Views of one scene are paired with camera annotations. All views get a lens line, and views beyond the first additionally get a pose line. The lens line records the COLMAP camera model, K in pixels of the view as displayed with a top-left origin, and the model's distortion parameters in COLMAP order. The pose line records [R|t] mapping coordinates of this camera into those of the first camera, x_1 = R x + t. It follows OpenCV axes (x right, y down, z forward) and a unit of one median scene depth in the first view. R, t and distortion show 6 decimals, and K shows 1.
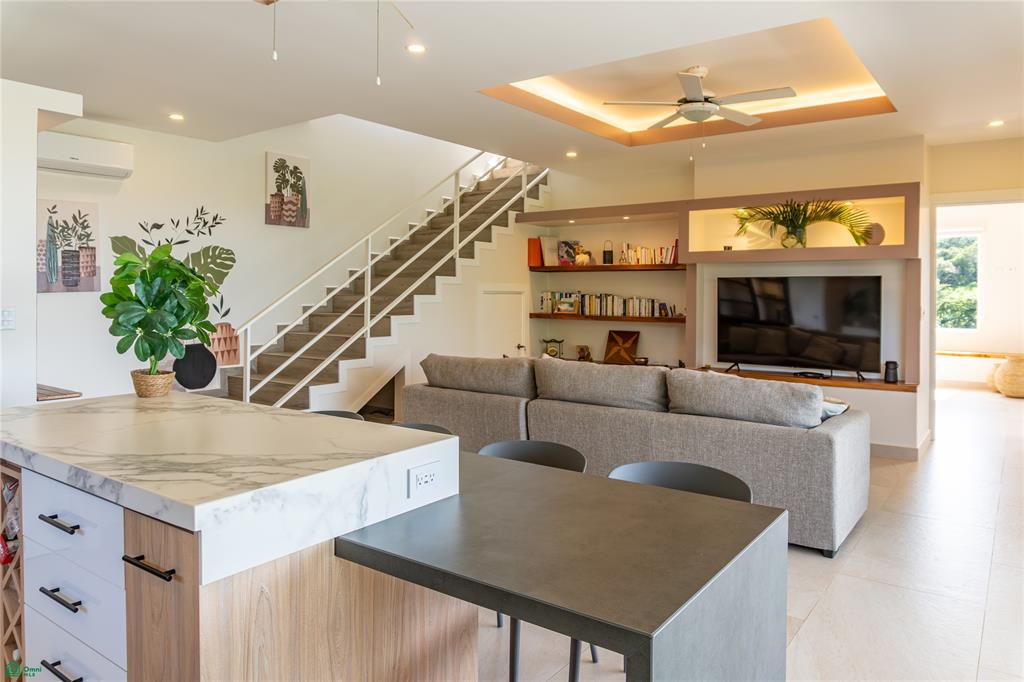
lens RADIAL K [[704.4, 0, 514.1], [0, 704.4, 296.2], [0, 0, 1]] dist [-0.017386, -0.006974]
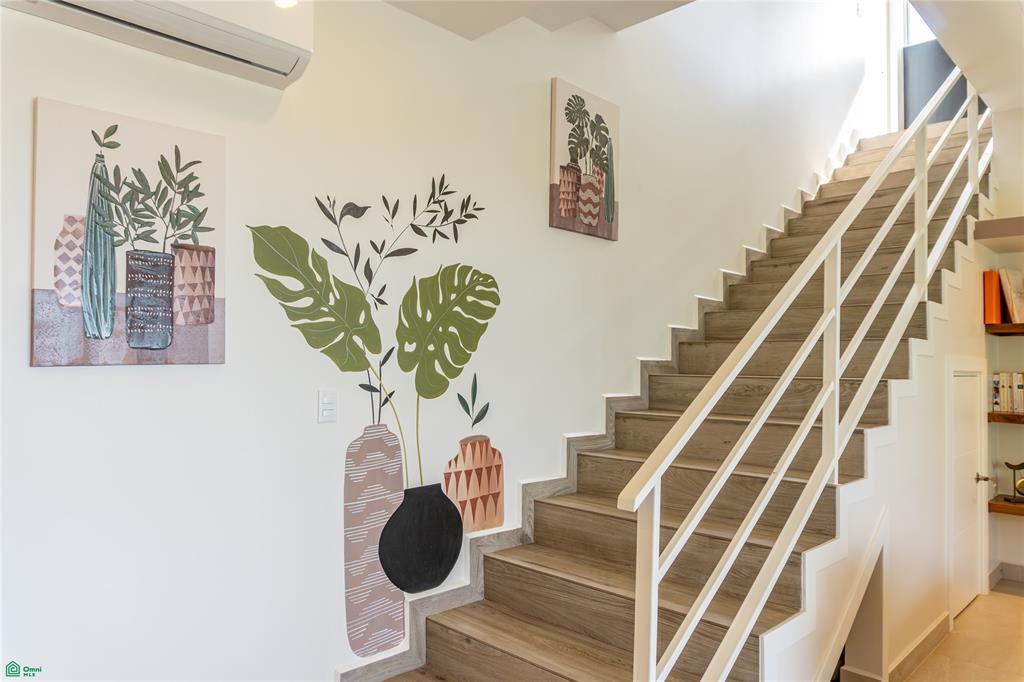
lens RADIAL K [[704.4, 0, 513.8], [0, 704.4, 341.7], [0, 0, 1]] dist [-0.017386, -0.006974]
pose [[0.991117, 0.005735, -0.132869, -0.333580], [-0.011365, 0.999068, -0.041653, -0.004217], [0.132506, 0.042793, 0.990258, 0.557596]]
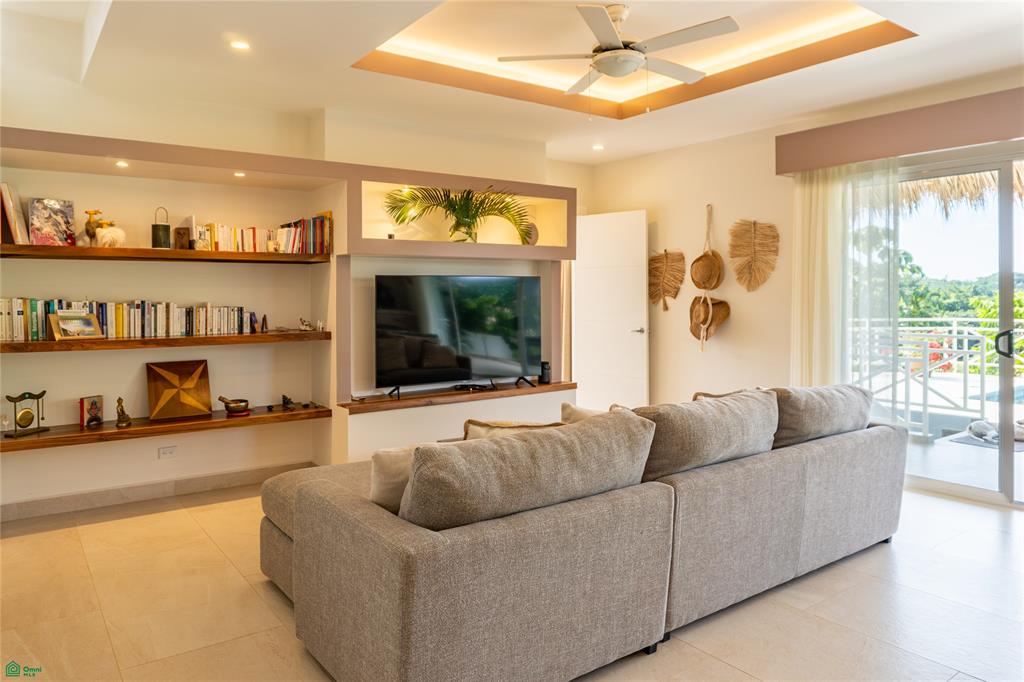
lens RADIAL K [[704.4, 0, 505.1], [0, 704.4, 293.4], [0, 0, 1]] dist [-0.017386, -0.006974]
pose [[0.304467, -0.002222, 0.952520, -0.405523], [0.016412, 0.999861, -0.002913, -0.002845], [-0.952382, 0.016520, 0.304461, 0.682982]]
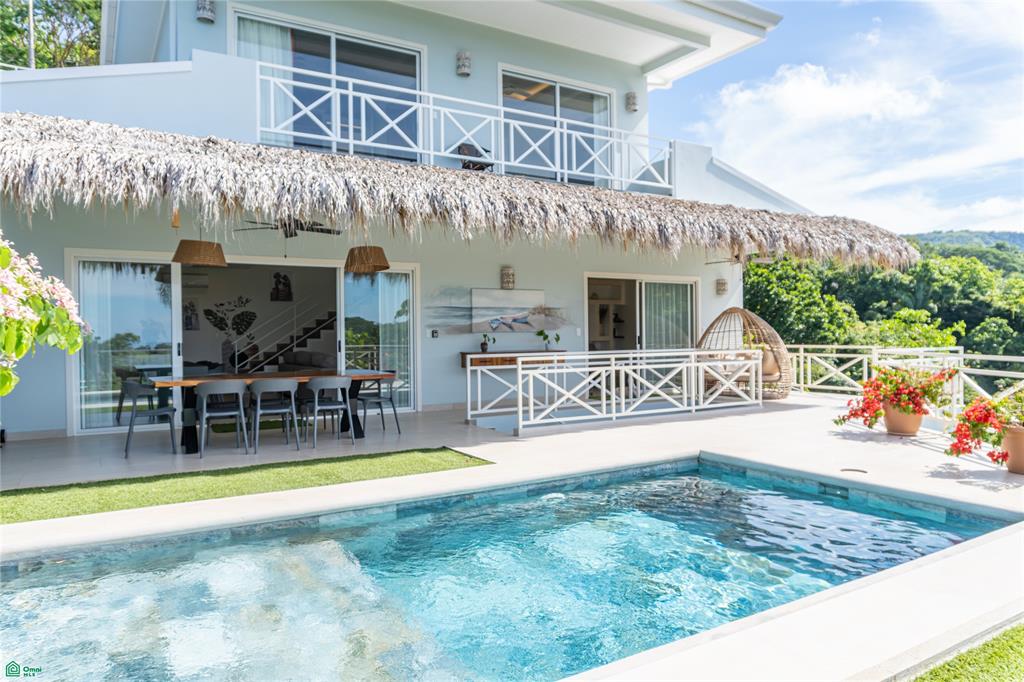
lens RADIAL K [[704.4, 0, 522.6], [0, 704.4, 340.5], [0, 0, 1]] dist [-0.017386, -0.006974]
pose [[0.927838, -0.013369, -0.372744, 1.395816], [0.014440, 0.999896, 0.000083, 0.045710], [0.372704, -0.005459, 0.927934, -0.935591]]
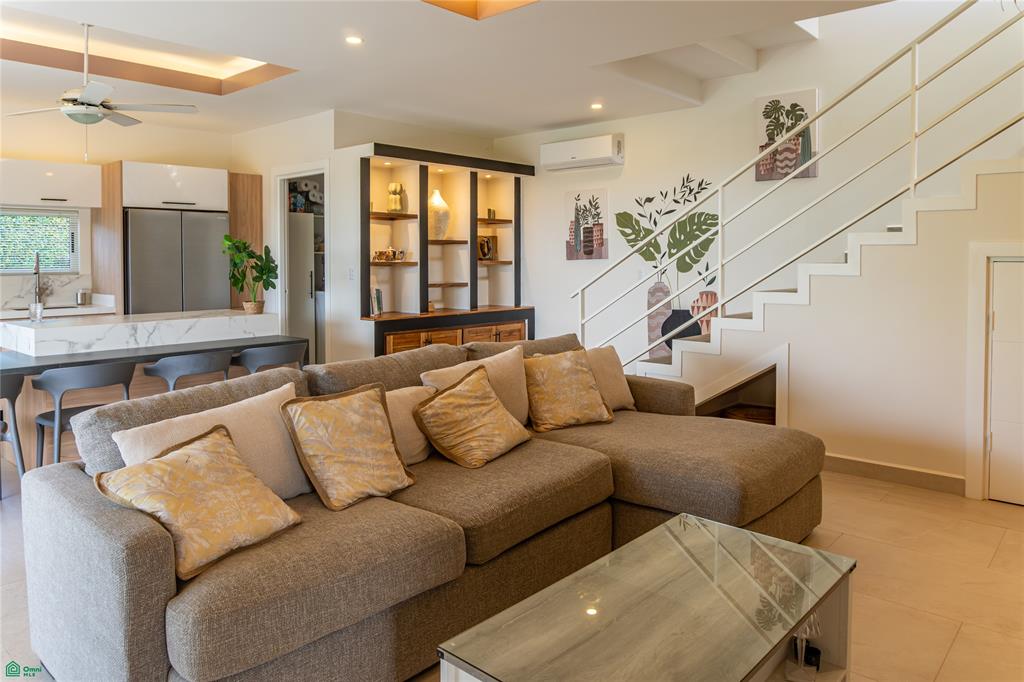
lens RADIAL K [[704.4, 0, 503.4], [0, 704.4, 270.8], [0, 0, 1]] dist [-0.017386, -0.006974]
pose [[-0.104842, 0.015014, -0.994376, 0.580652], [-0.006646, 0.999853, 0.015797, -0.003650], [0.994467, 0.008265, -0.104727, 0.828689]]
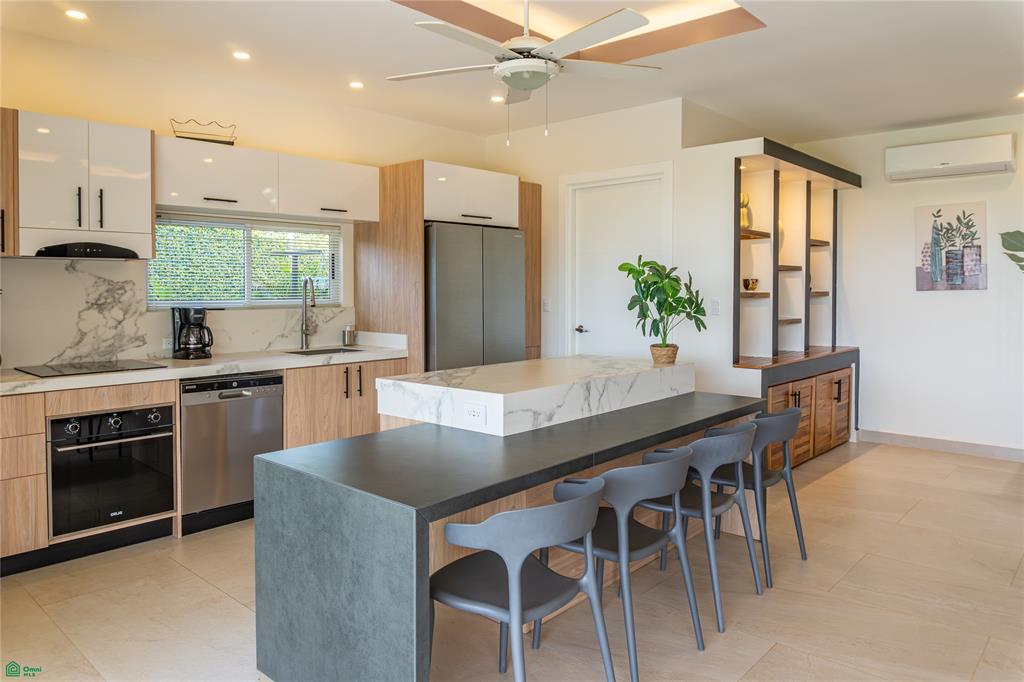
lens RADIAL K [[704.4, 0, 502.0], [0, 704.4, 299.7], [0, 0, 1]] dist [-0.017386, -0.006974]
pose [[-0.112786, 0.015153, -0.993504, 0.410202], [-0.010063, 0.999815, 0.016391, -0.001461], [0.993568, 0.011846, -0.112613, 0.374243]]
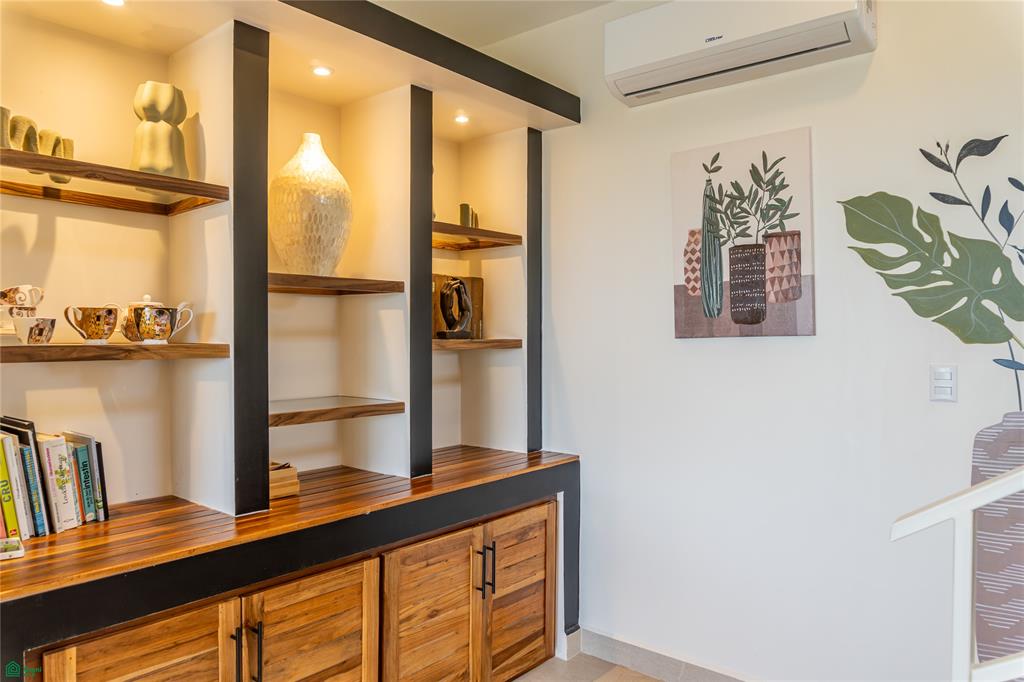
lens RADIAL K [[704.4, 0, 498.7], [0, 704.4, 336.4], [0, 0, 1]] dist [-0.017386, -0.006974]
pose [[-0.065278, 0.003420, -0.997861, -0.140186], [-0.009322, 0.999948, 0.004037, -0.005382], [0.997824, 0.009566, -0.065242, 0.733565]]
